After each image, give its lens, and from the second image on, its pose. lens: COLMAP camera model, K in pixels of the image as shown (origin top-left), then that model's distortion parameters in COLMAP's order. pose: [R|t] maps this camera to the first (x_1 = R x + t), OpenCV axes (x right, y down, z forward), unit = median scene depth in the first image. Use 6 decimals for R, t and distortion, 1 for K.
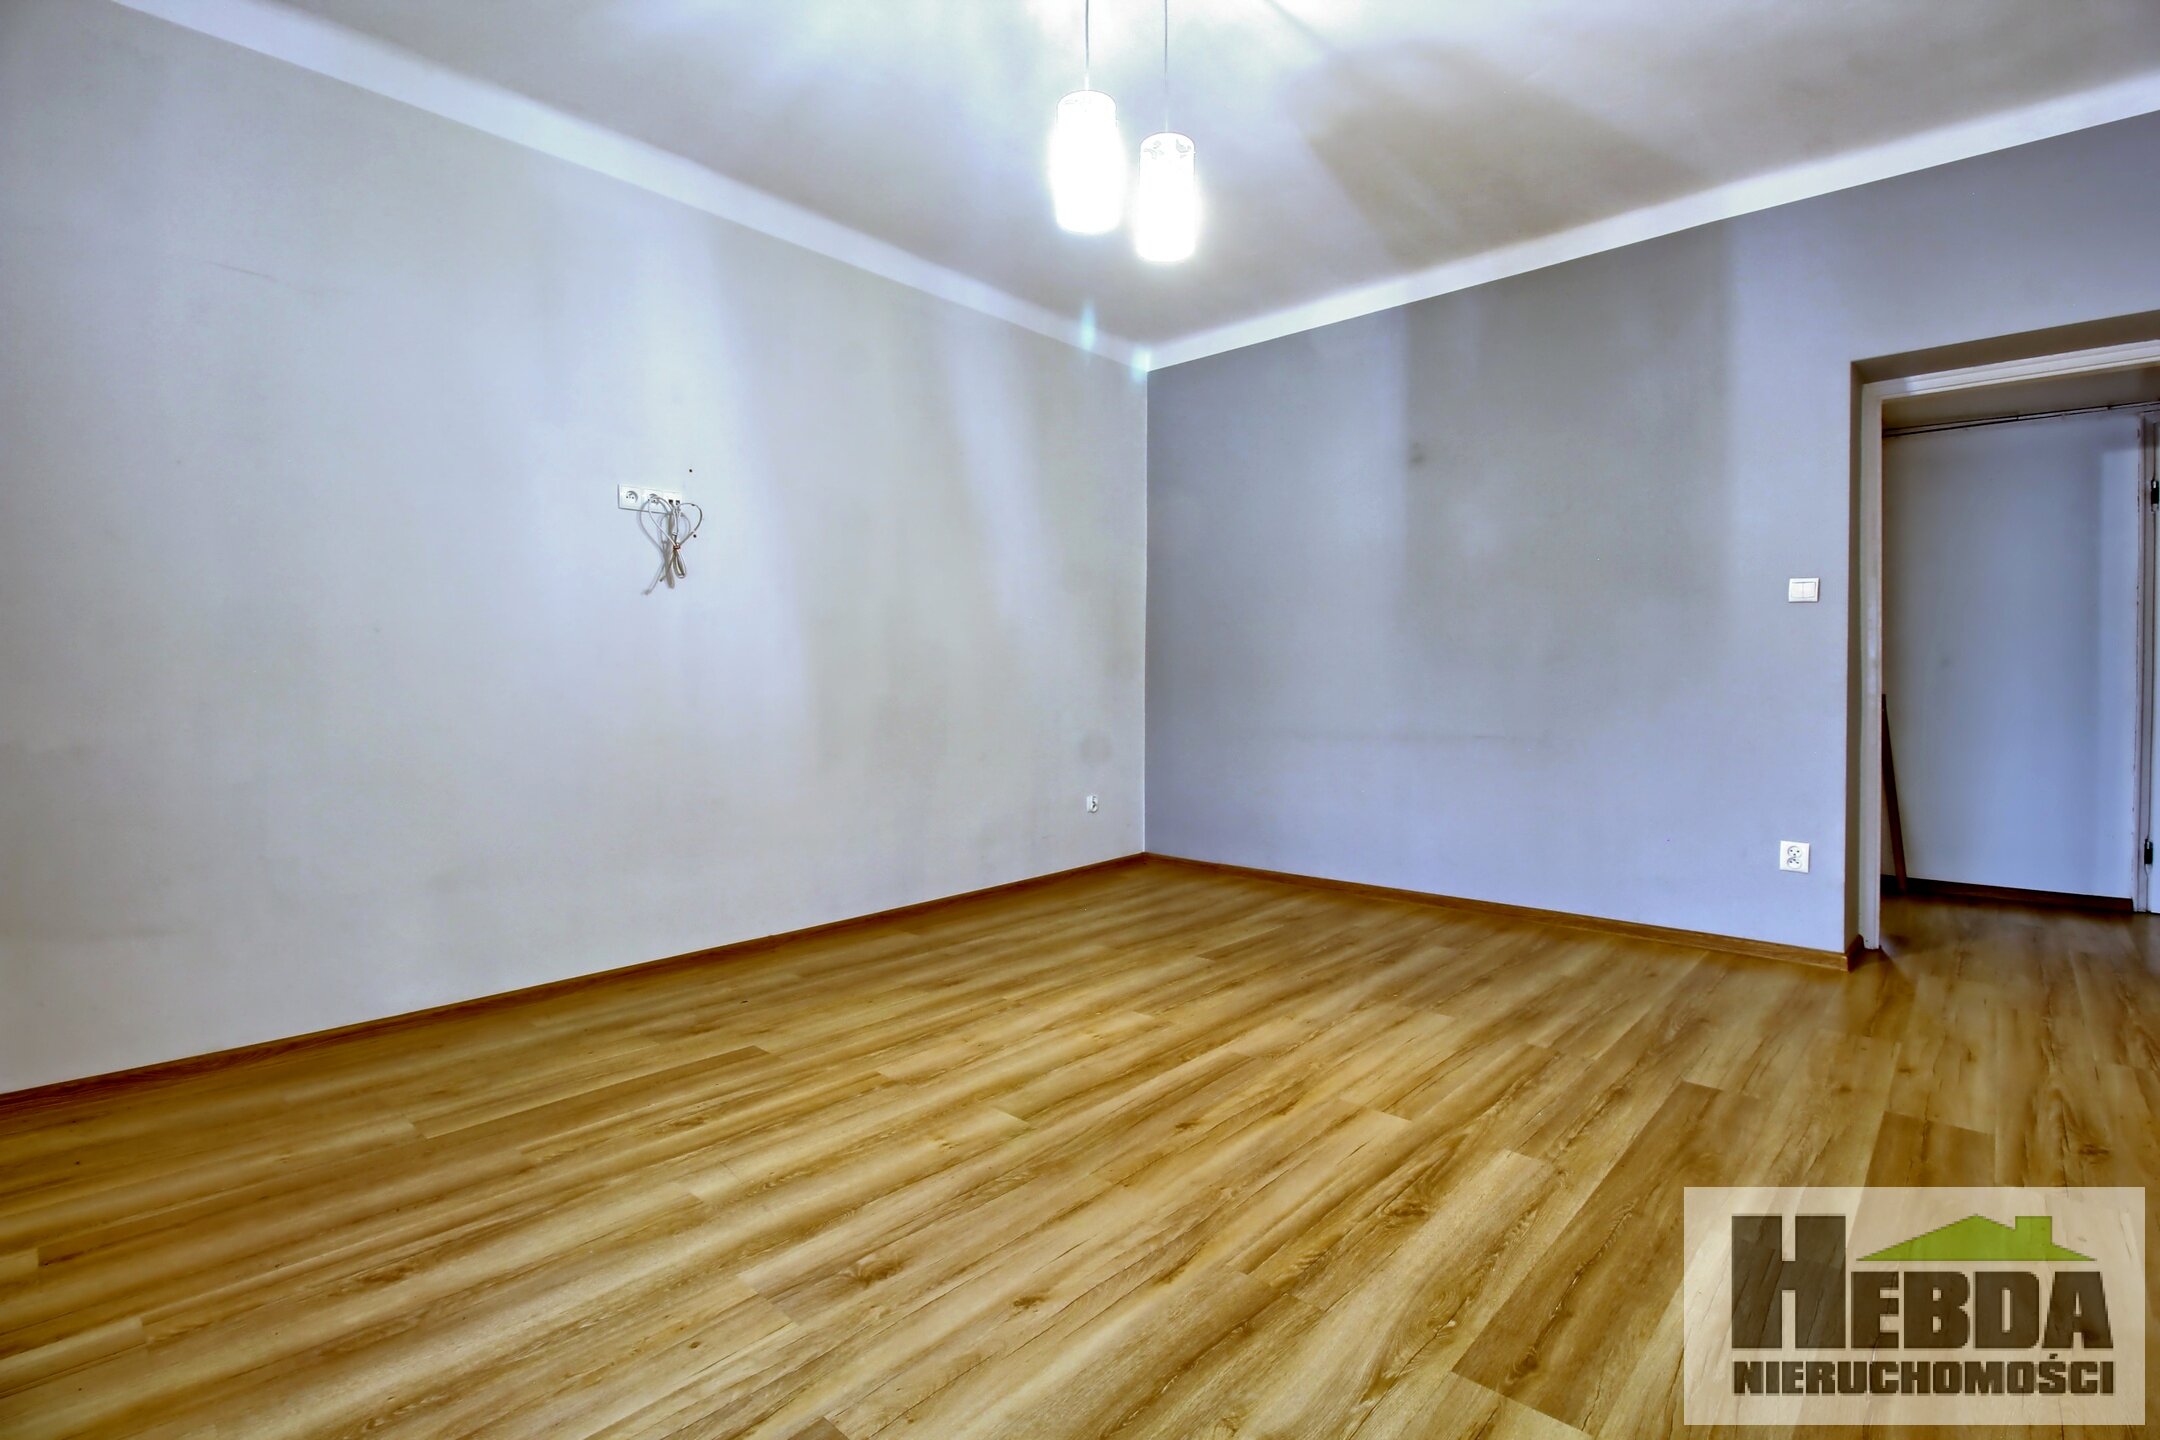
lens RADIAL K [[998.5, 0, 1083.6], [0, 998.5, 699.3], [0, 0, 1]] dist [0.003996, -0.015770]
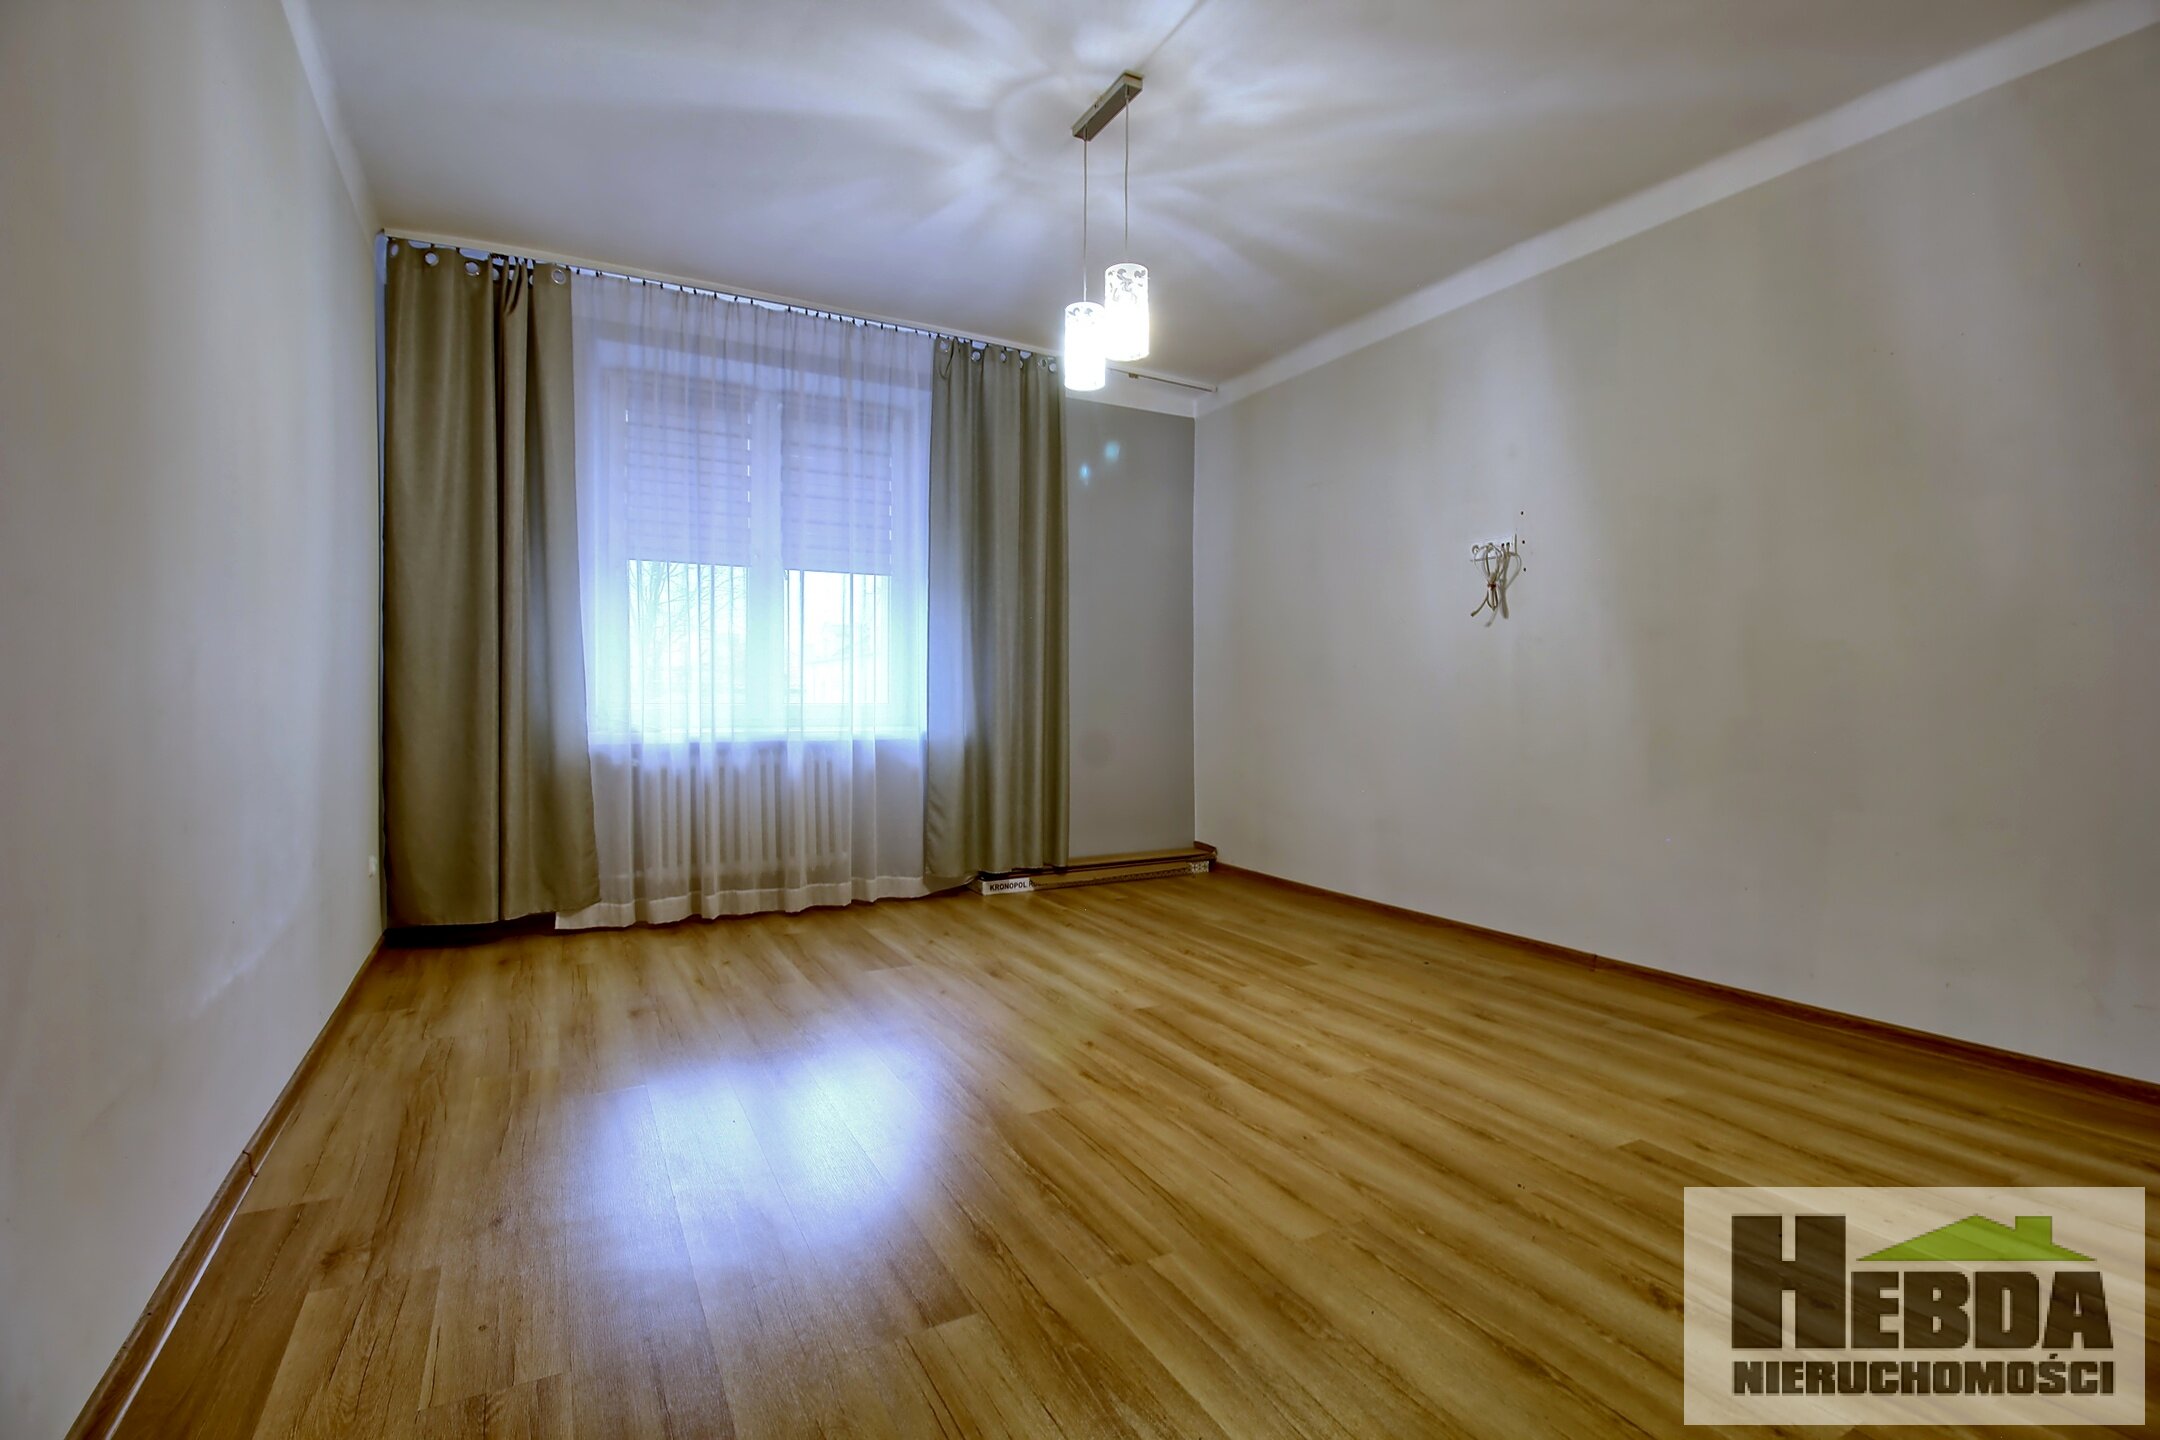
lens RADIAL K [[998.5, 0, 1083.6], [0, 998.5, 699.3], [0, 0, 1]] dist [0.003996, -0.015770]
pose [[-0.326724, 0.007318, -0.945091, 1.050609], [-0.017605, 0.999749, 0.013828, -0.029265], [0.944956, 0.021156, -0.326513, 1.116683]]
